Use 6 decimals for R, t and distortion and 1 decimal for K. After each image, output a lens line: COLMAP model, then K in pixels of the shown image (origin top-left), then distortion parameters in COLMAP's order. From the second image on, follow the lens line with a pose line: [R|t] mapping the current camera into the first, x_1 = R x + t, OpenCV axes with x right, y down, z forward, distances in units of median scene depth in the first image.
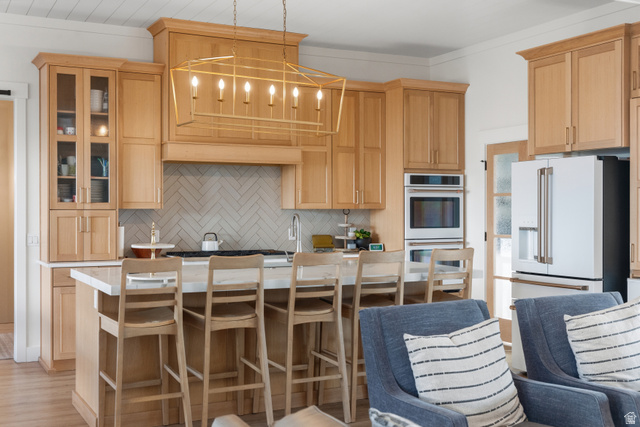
lens RADIAL K [[737.9, 0, 320.0], [0, 737.9, 213.5], [0, 0, 1]] dist [0.014044, -0.006615]
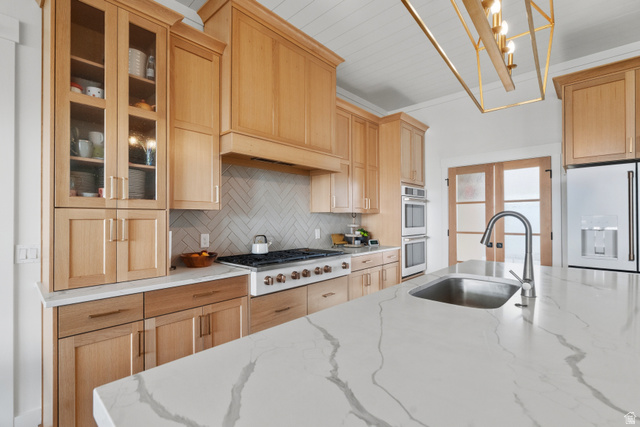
lens RADIAL K [[295.8, 0, 325.1], [0, 295.8, 215.9], [0, 0, 1]] dist [-0.000786, -0.000226]
pose [[0.944623, 0.001553, 0.328155, -0.218735], [0.001726, 0.999951, -0.009702, 0.004354], [-0.328154, 0.009731, 0.944574, 0.651245]]
